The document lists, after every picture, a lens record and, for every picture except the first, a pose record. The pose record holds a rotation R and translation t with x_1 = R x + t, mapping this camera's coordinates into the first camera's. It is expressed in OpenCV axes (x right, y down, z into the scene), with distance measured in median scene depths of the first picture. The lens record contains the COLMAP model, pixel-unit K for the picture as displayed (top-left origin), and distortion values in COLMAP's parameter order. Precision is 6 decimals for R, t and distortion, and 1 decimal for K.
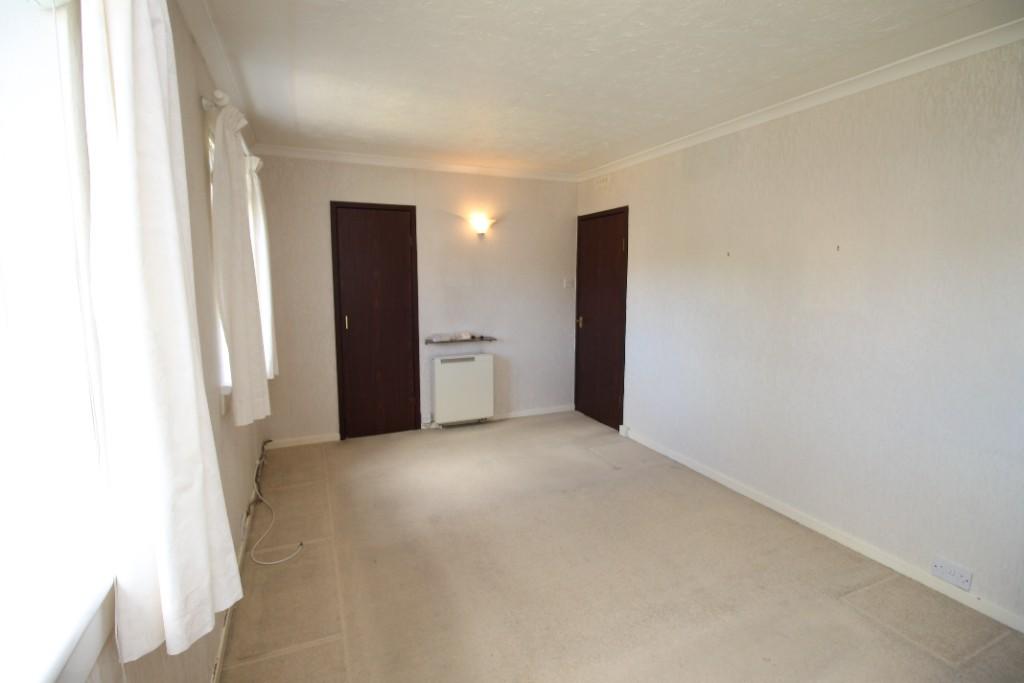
lens RADIAL K [[477.5, 0, 511.8], [0, 477.5, 331.4], [0, 0, 1]] dist [0.000539, -0.013394]
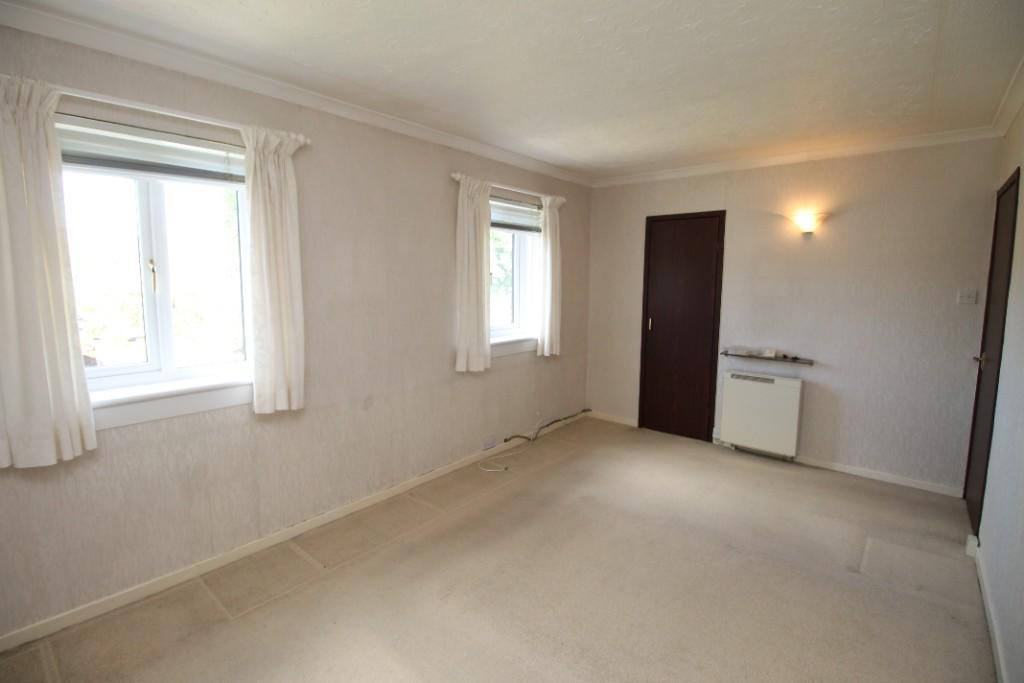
lens RADIAL K [[477.5, 0, 511.8], [0, 477.5, 331.4], [0, 0, 1]] dist [0.000539, -0.013394]
pose [[0.443650, 0.101046, -0.890485, 0.465679], [-0.111679, 0.992112, 0.056938, -0.026871], [0.889215, 0.074187, 0.451435, 0.195784]]
